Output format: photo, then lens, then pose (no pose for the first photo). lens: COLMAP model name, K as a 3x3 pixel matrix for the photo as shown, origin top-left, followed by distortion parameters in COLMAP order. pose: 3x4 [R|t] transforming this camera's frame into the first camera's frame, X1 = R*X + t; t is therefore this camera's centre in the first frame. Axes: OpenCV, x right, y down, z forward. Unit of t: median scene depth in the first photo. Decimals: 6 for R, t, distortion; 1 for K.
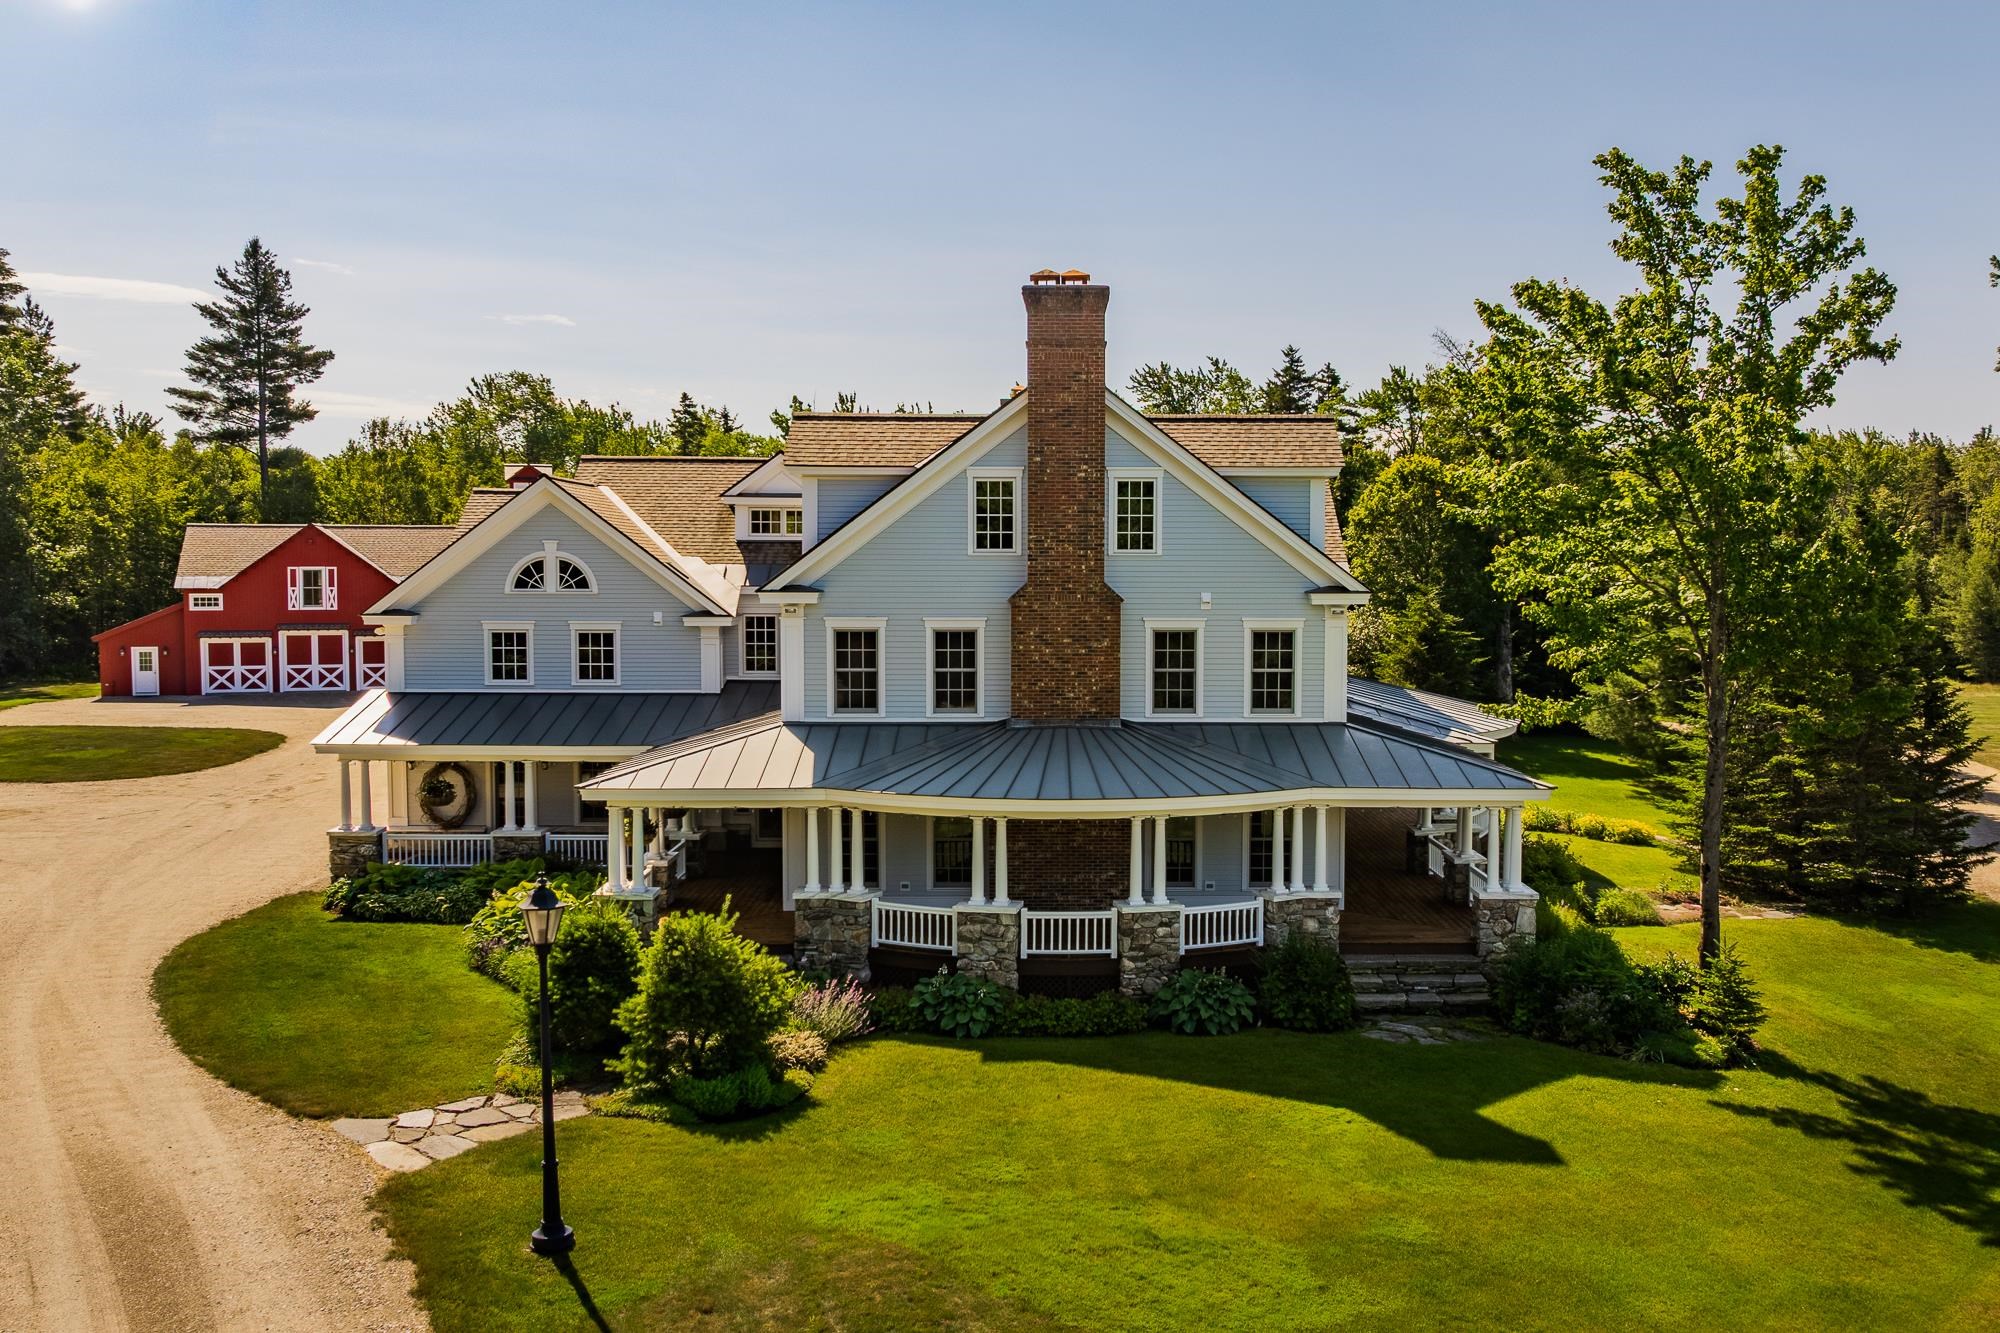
lens RADIAL K [[1677.1, 0, 1076.1], [0, 1677.1, 661.9], [0, 0, 1]] dist [-0.044321, -0.013539]
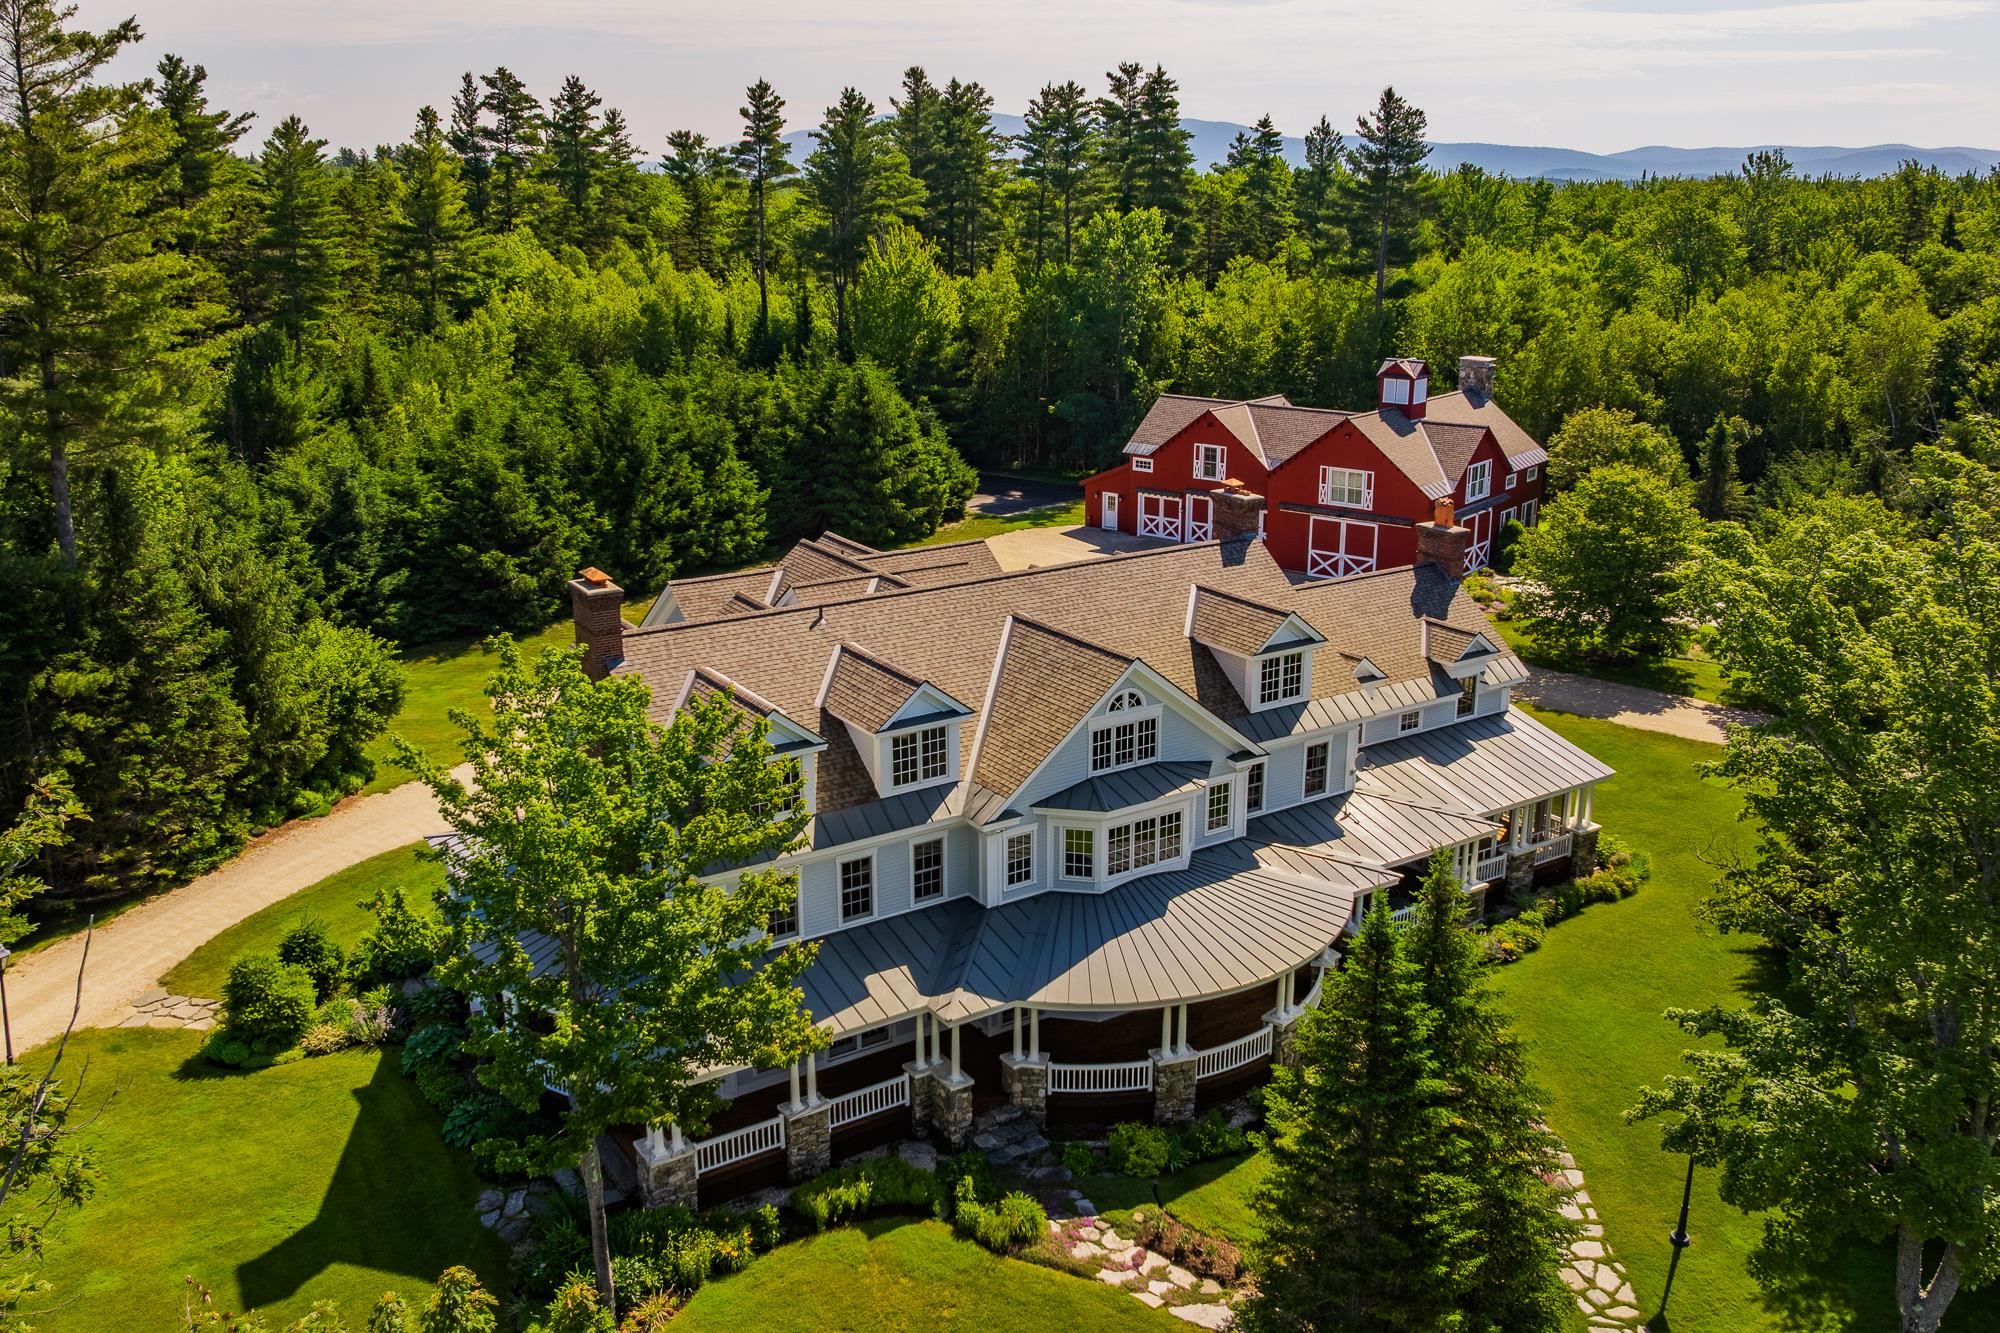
lens RADIAL K [[1662.1, 0, 1015.4], [0, 1662.1, 664.9], [0, 0, 1]] dist [-0.005291, -0.034036]
pose [[0.528795, 0.237562, -0.814825, 0.492284], [-0.049042, 0.966978, 0.250096, -0.198647], [0.847332, -0.092288, 0.522984, 0.228561]]
